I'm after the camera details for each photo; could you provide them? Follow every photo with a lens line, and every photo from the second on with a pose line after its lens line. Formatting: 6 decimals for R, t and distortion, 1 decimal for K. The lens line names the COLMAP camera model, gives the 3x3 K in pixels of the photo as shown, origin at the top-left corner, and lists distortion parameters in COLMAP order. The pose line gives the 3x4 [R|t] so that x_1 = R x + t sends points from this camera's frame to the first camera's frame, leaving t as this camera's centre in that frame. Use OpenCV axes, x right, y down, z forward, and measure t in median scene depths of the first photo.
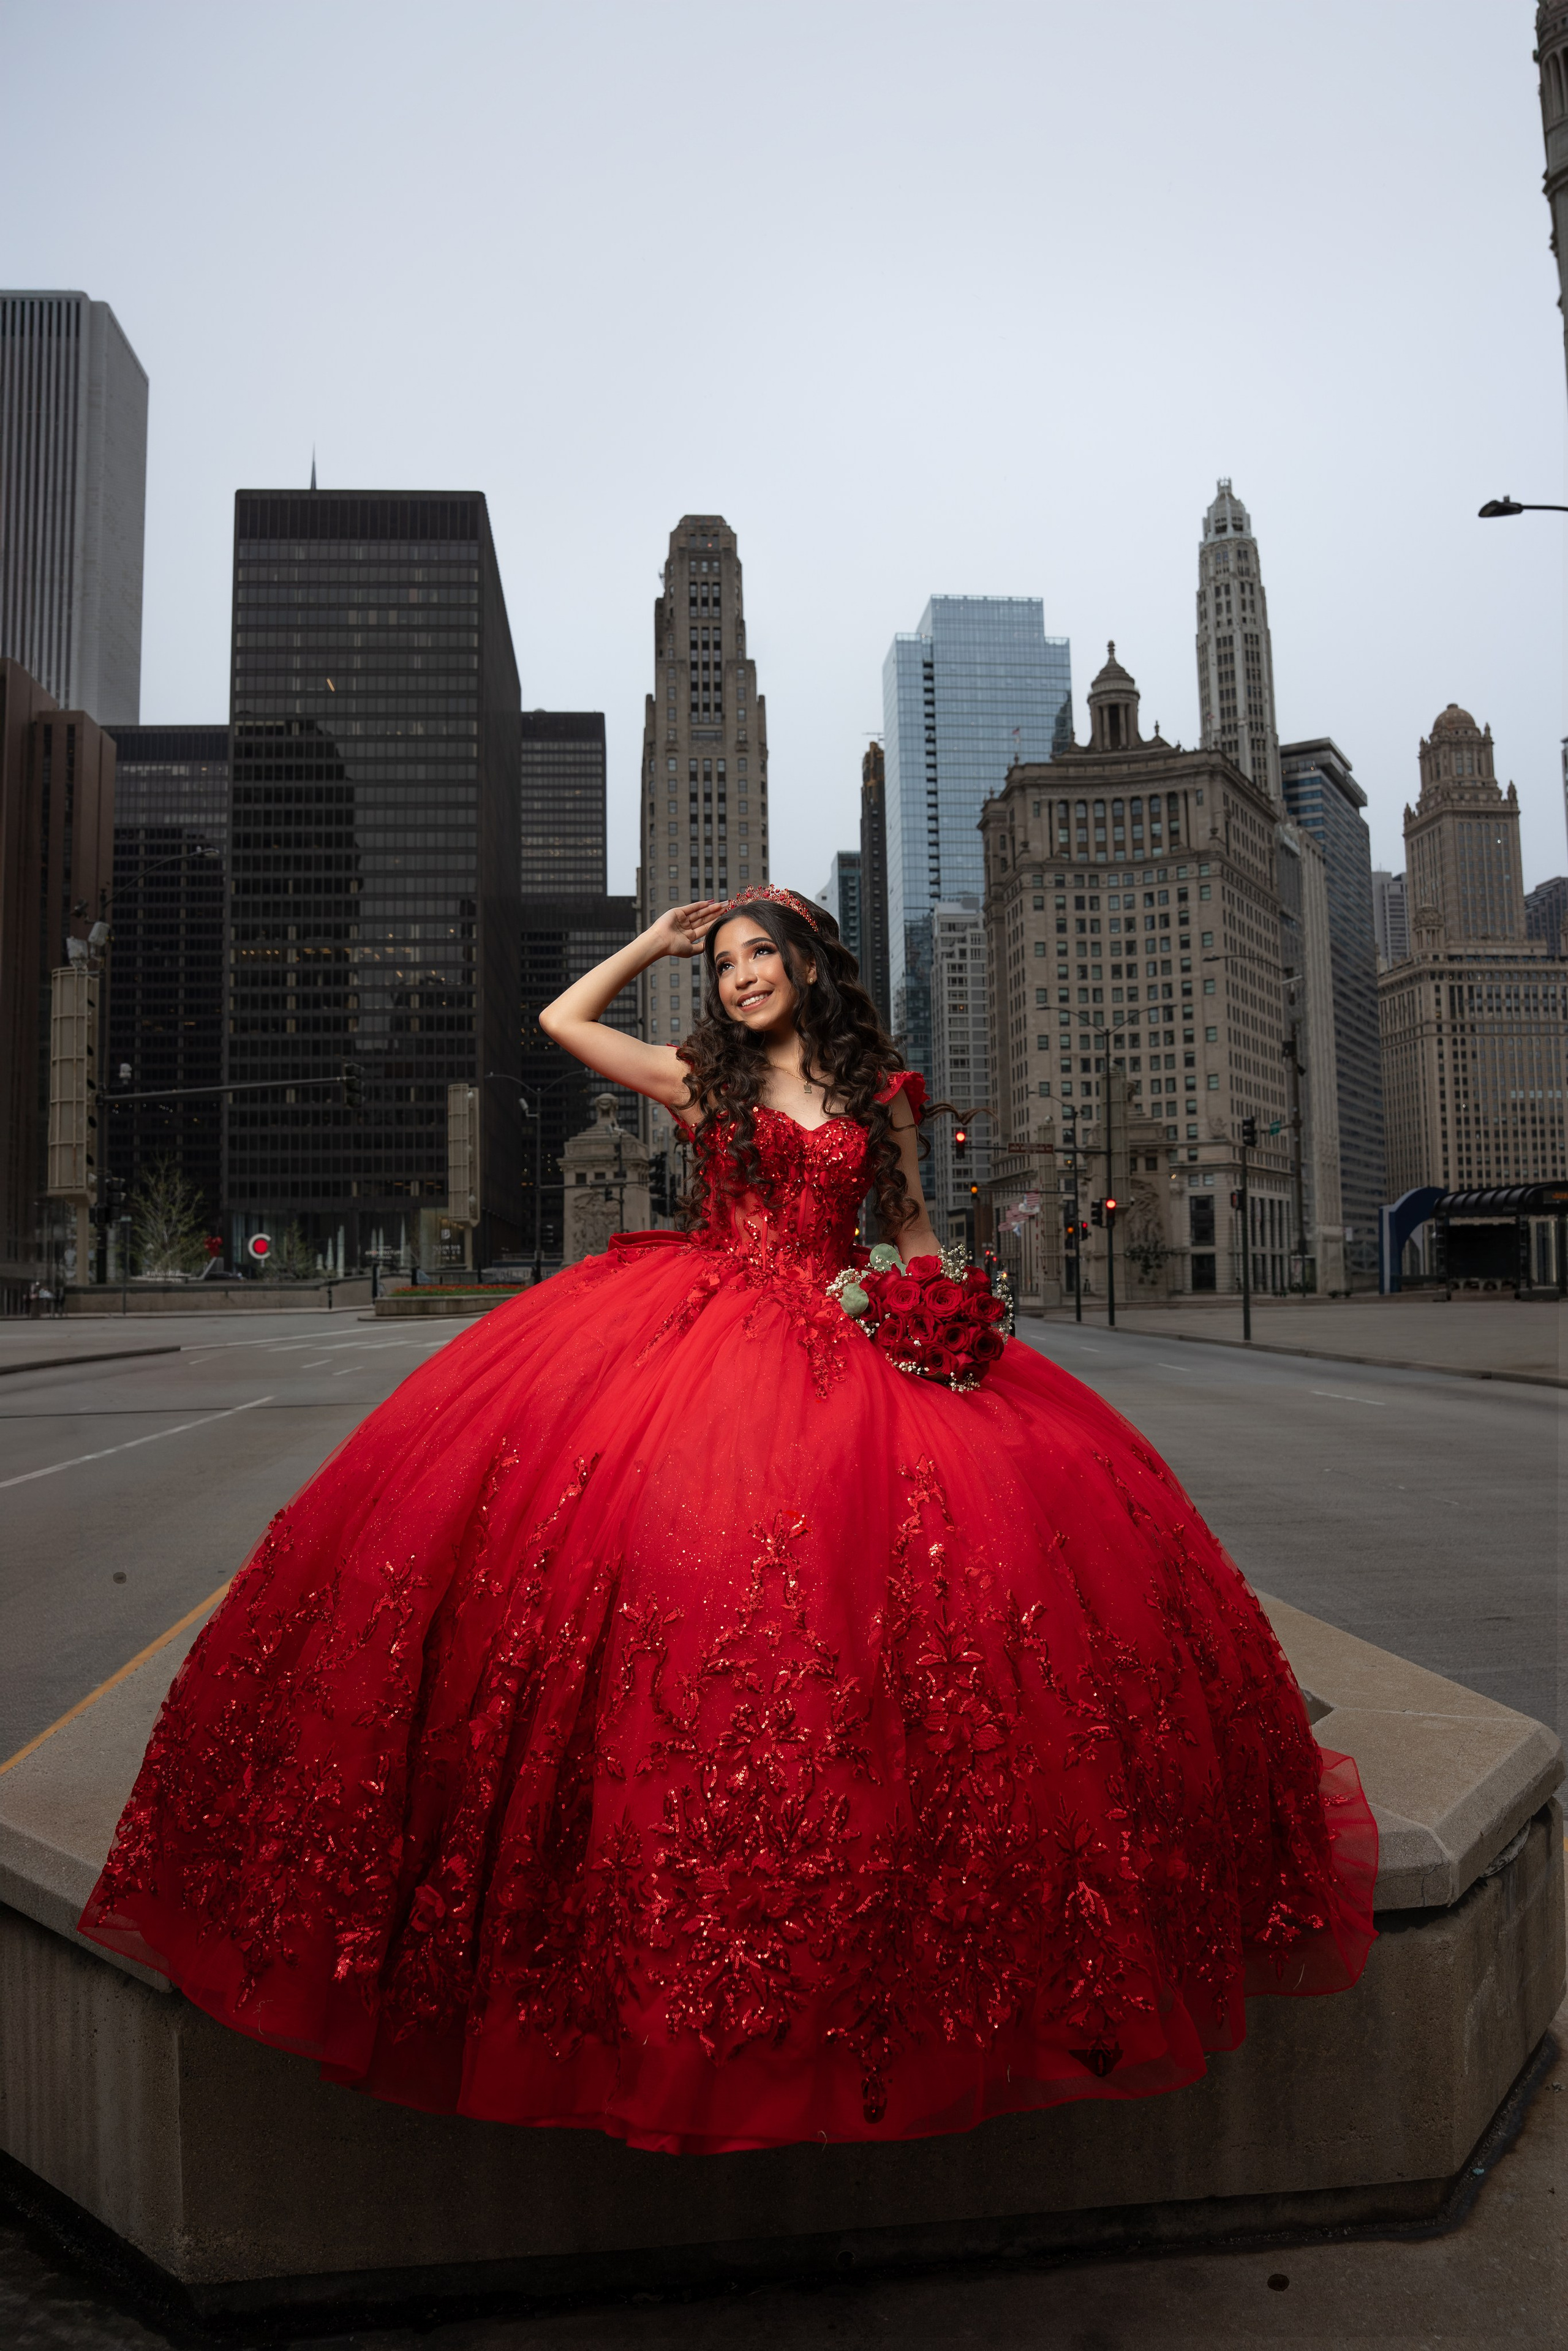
lens RADIAL K [[1598.4, 0, 798.7], [0, 1598.4, 1195.0], [0, 0, 1]] dist [-0.137463, 0.096113]
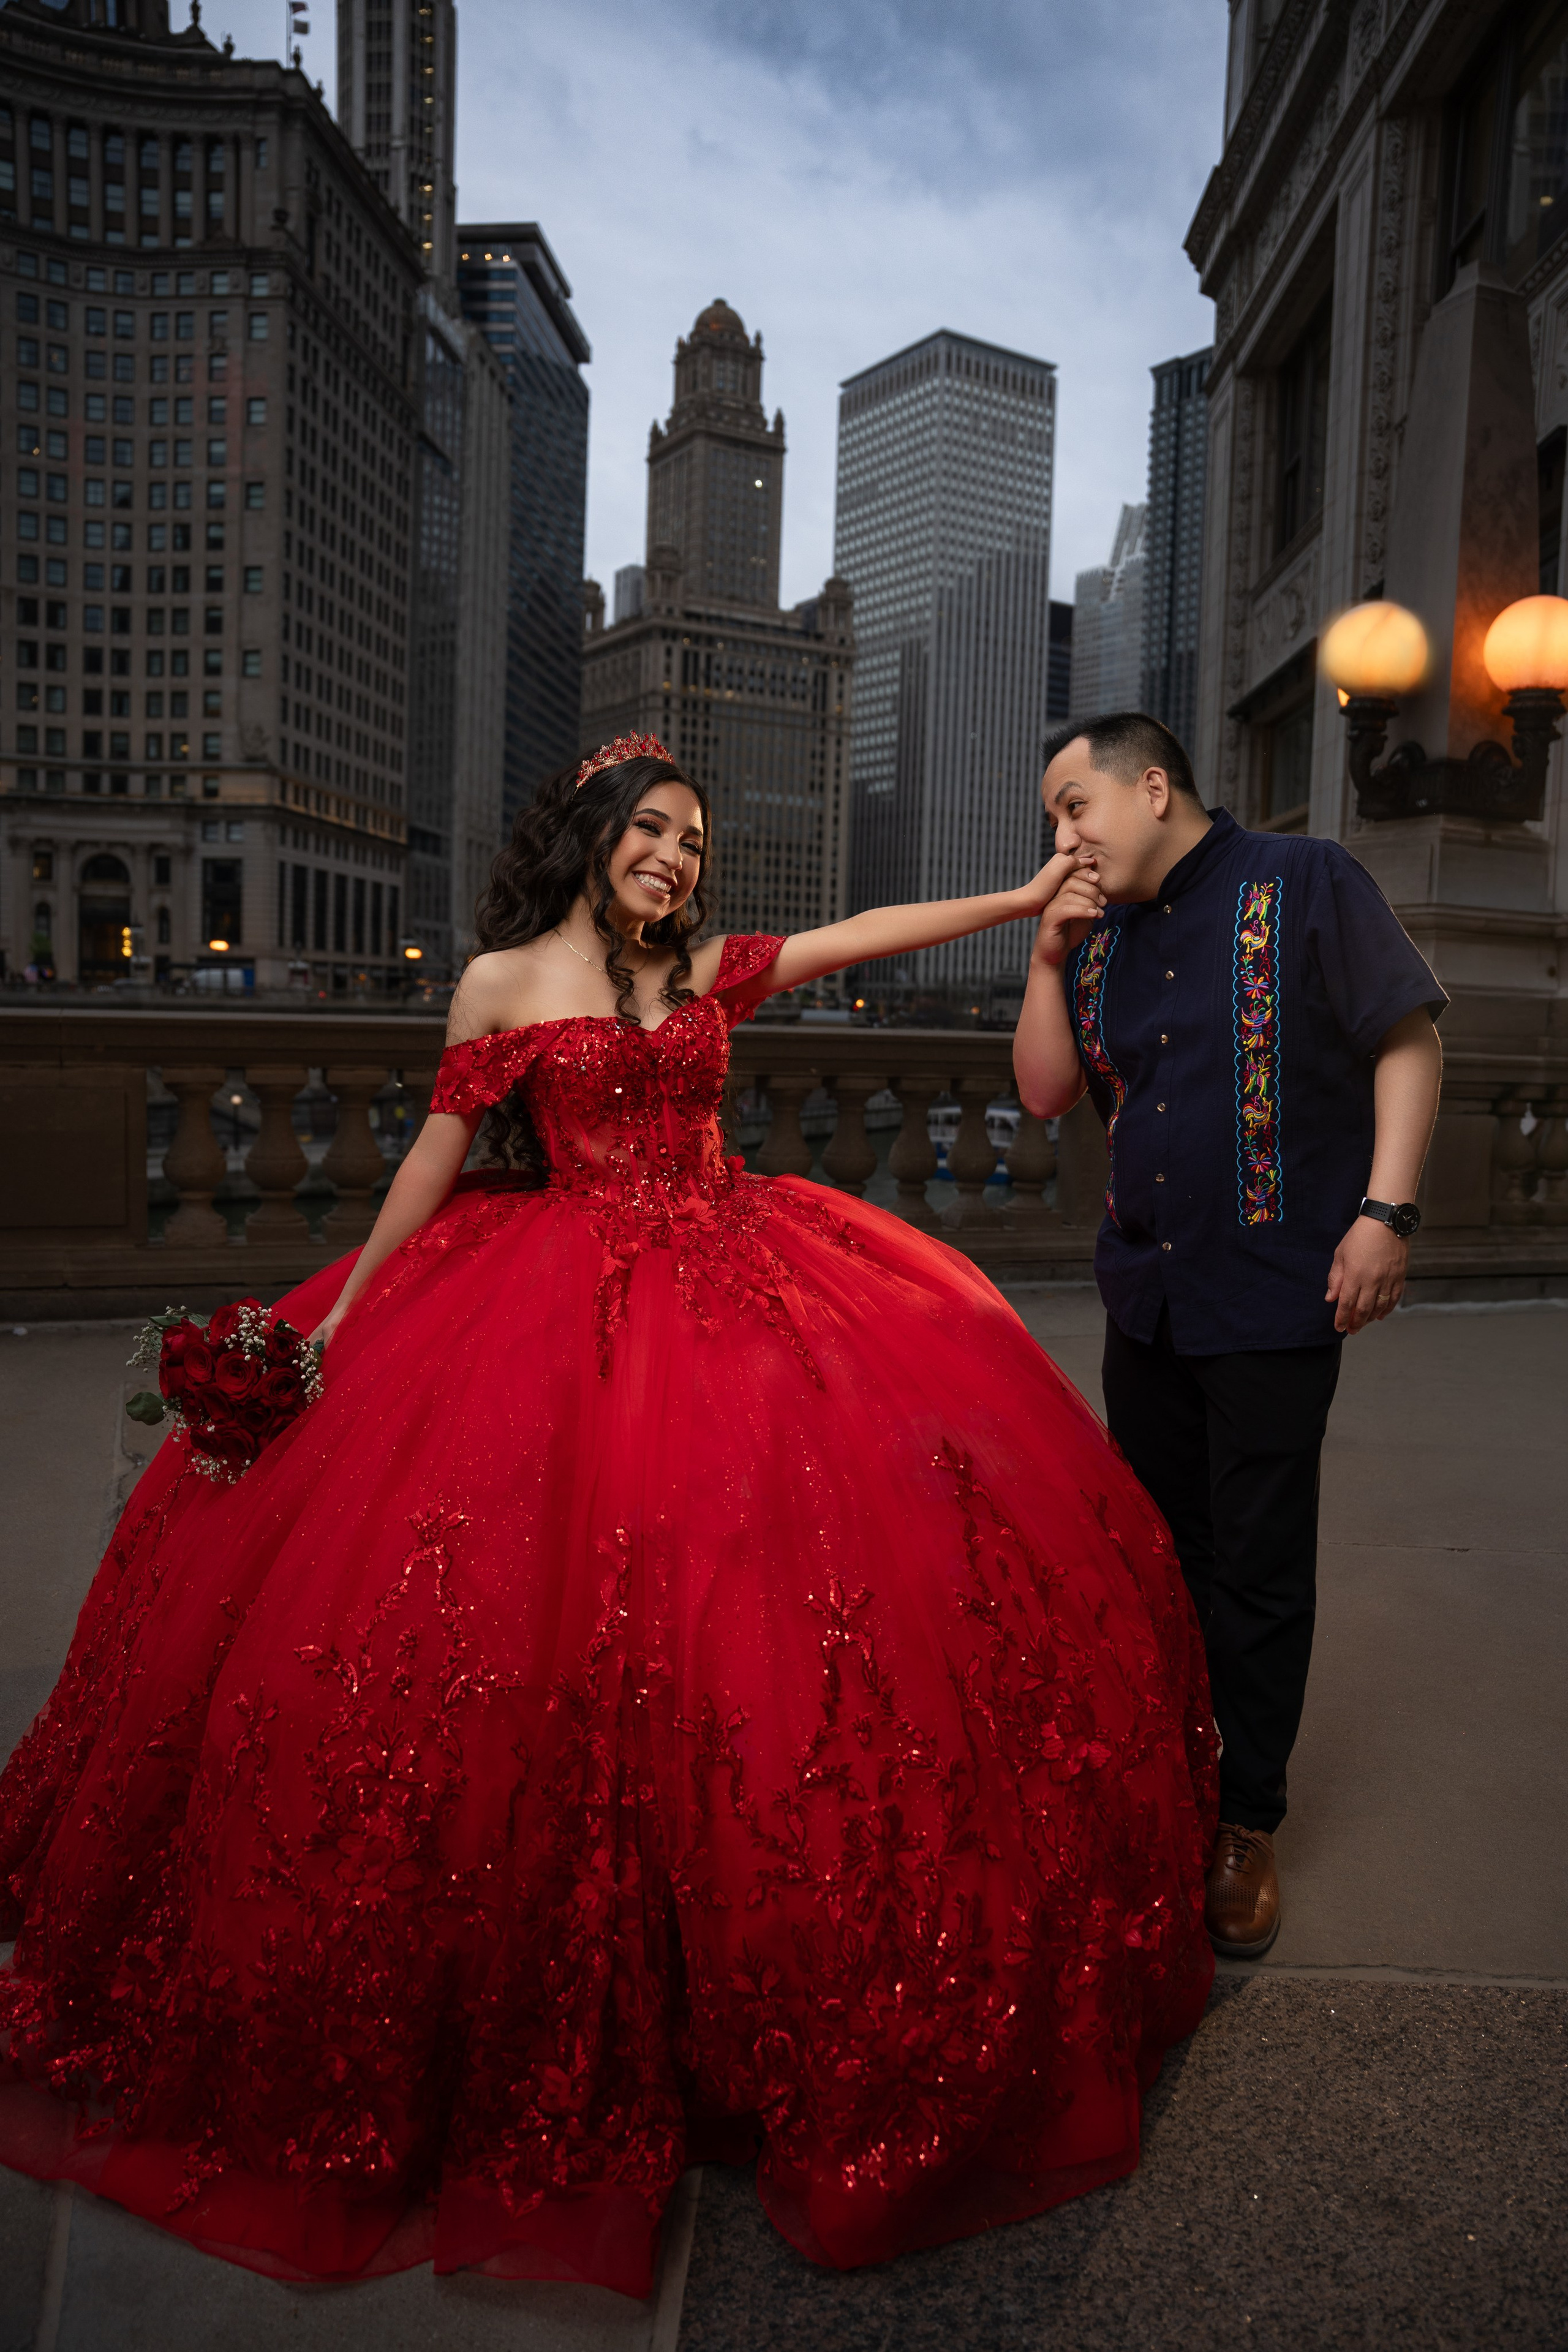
lens RADIAL K [[1646.4, 0, 808.0], [0, 1646.4, 1181.7], [0, 0, 1]] dist [-0.146039, 0.113462]
pose [[0.890994, 0.001851, 0.454010, 0.170521], [-0.076267, 0.986392, 0.145653, 0.014611], [-0.447563, -0.164402, 0.879011, 0.346642]]
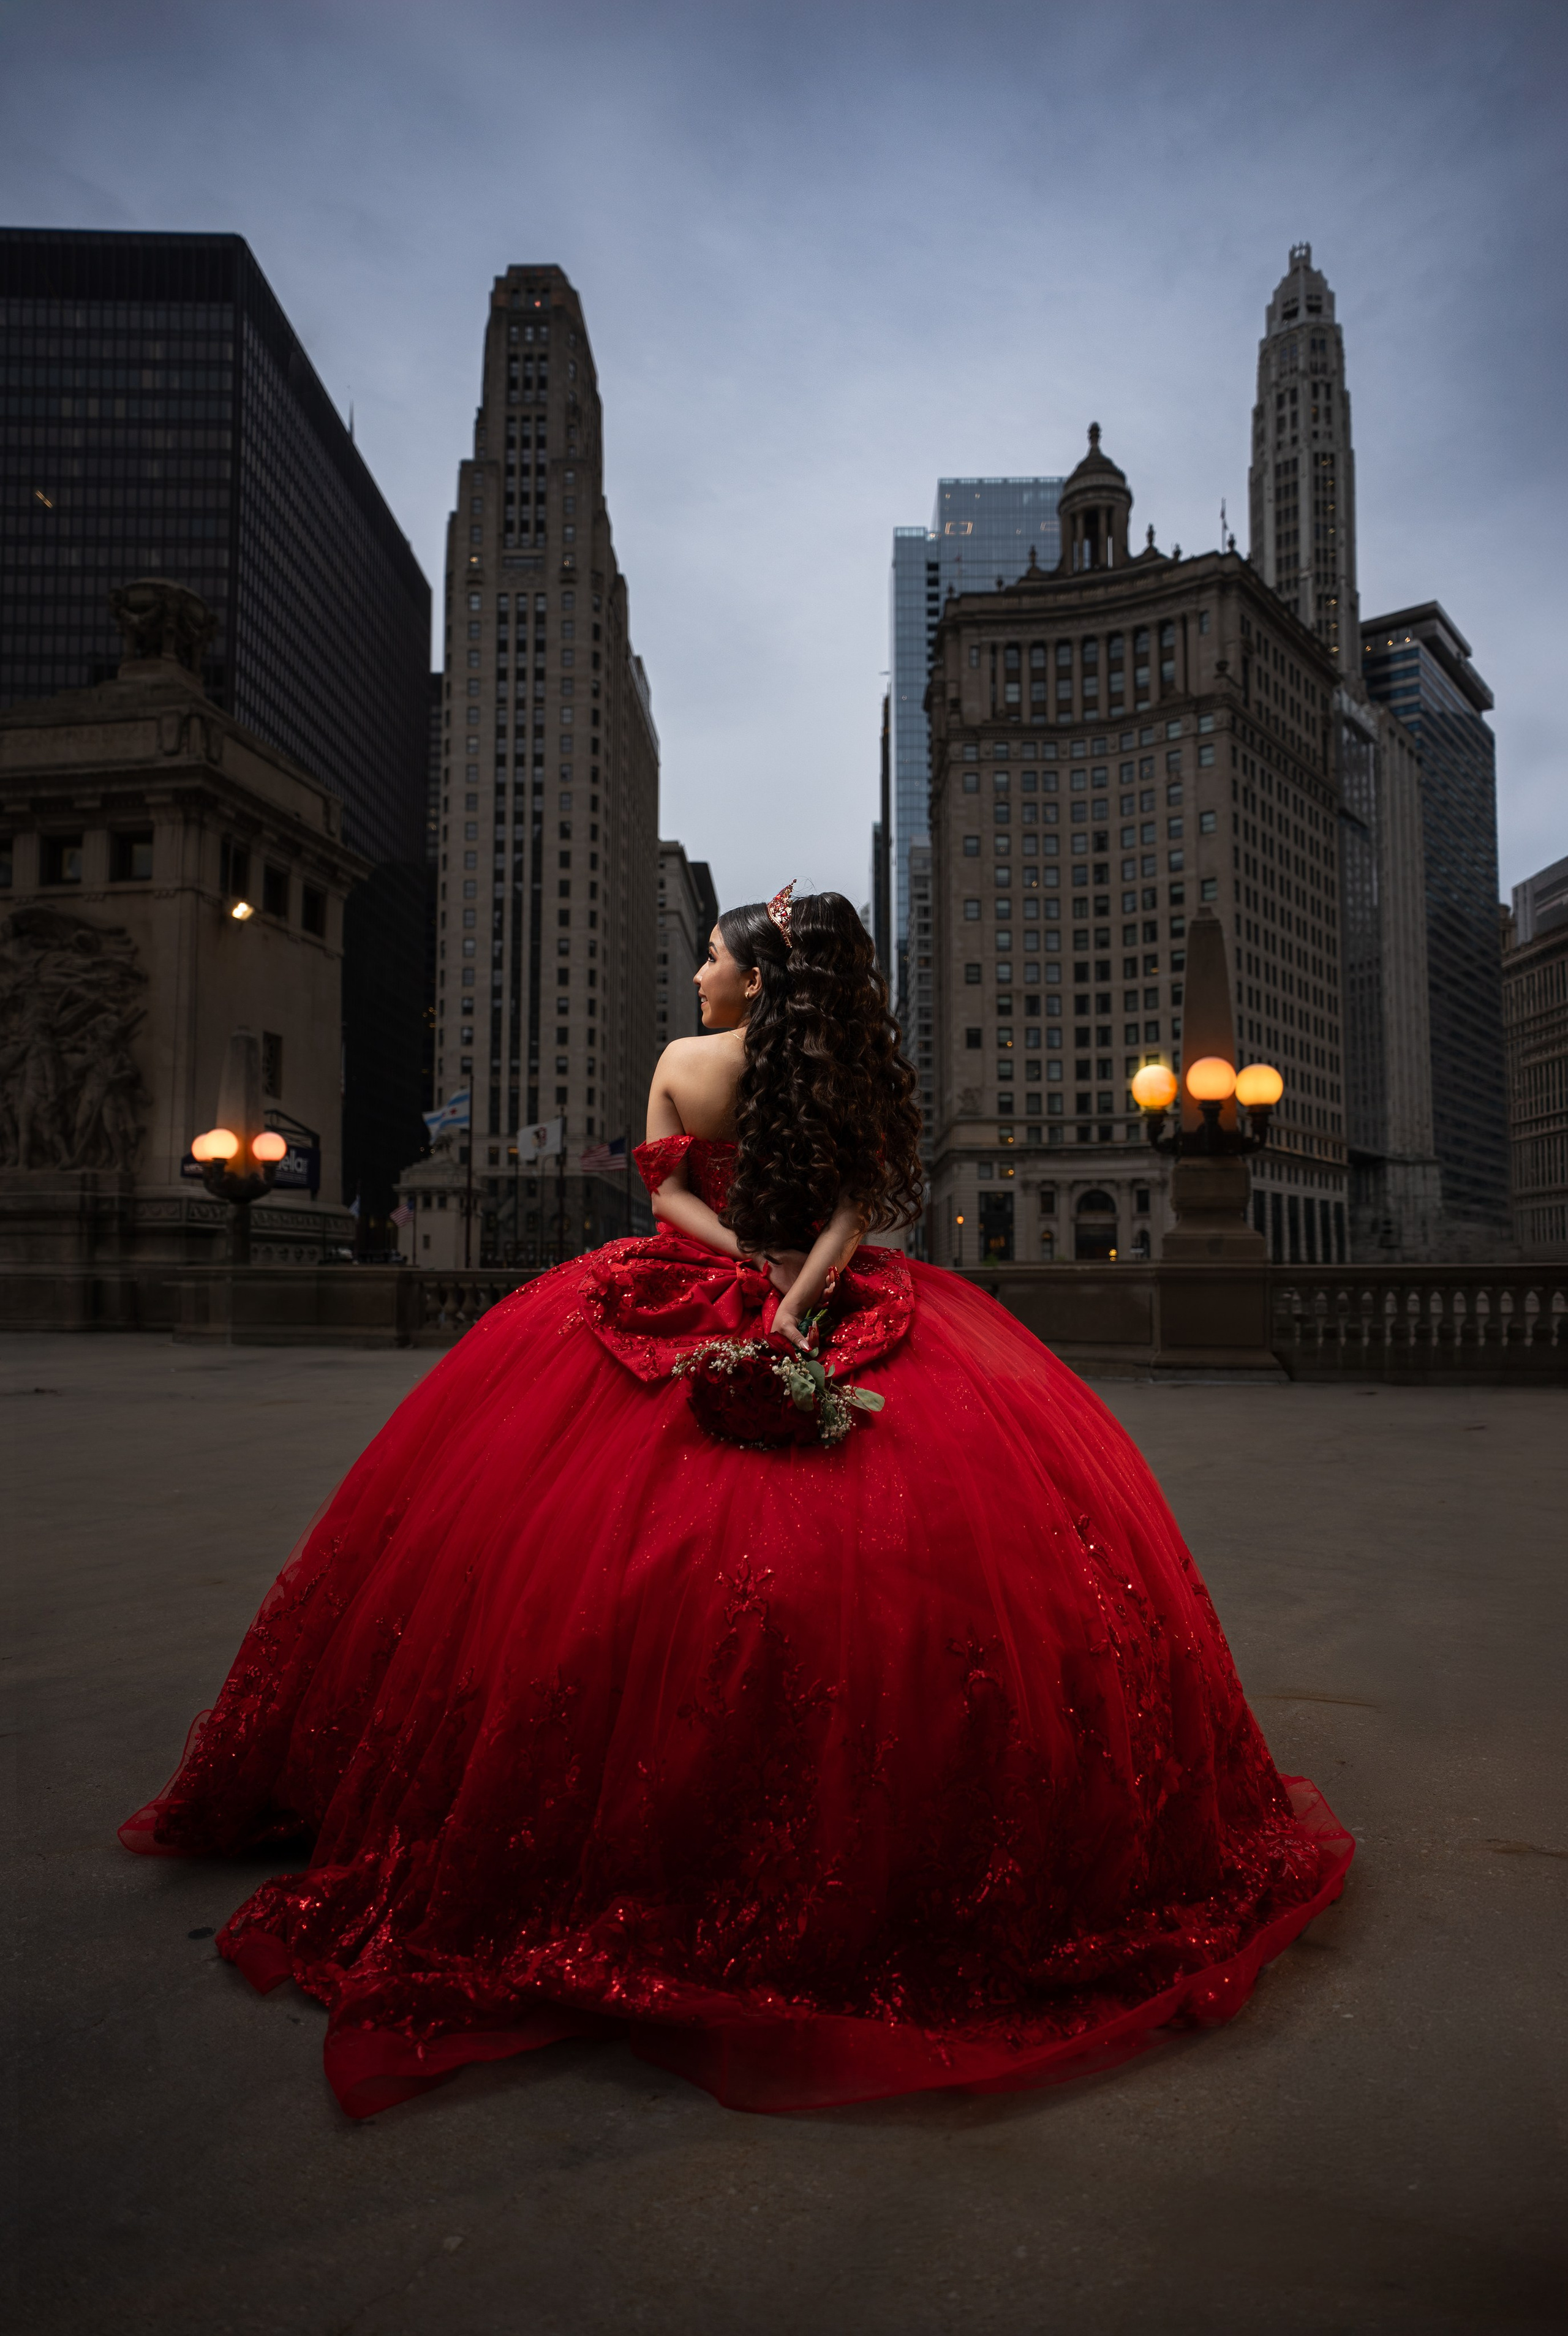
lens RADIAL K [[1479.2, 0, 763.2], [0, 1479.2, 1161.4], [0, 0, 1]] dist [-0.017745, 0.118319]
pose [[0.991792, 0.015155, -0.126957, 0.144006], [-0.019584, 0.999240, -0.033709, 0.013719], [0.126350, 0.035919, 0.991335, 0.320112]]
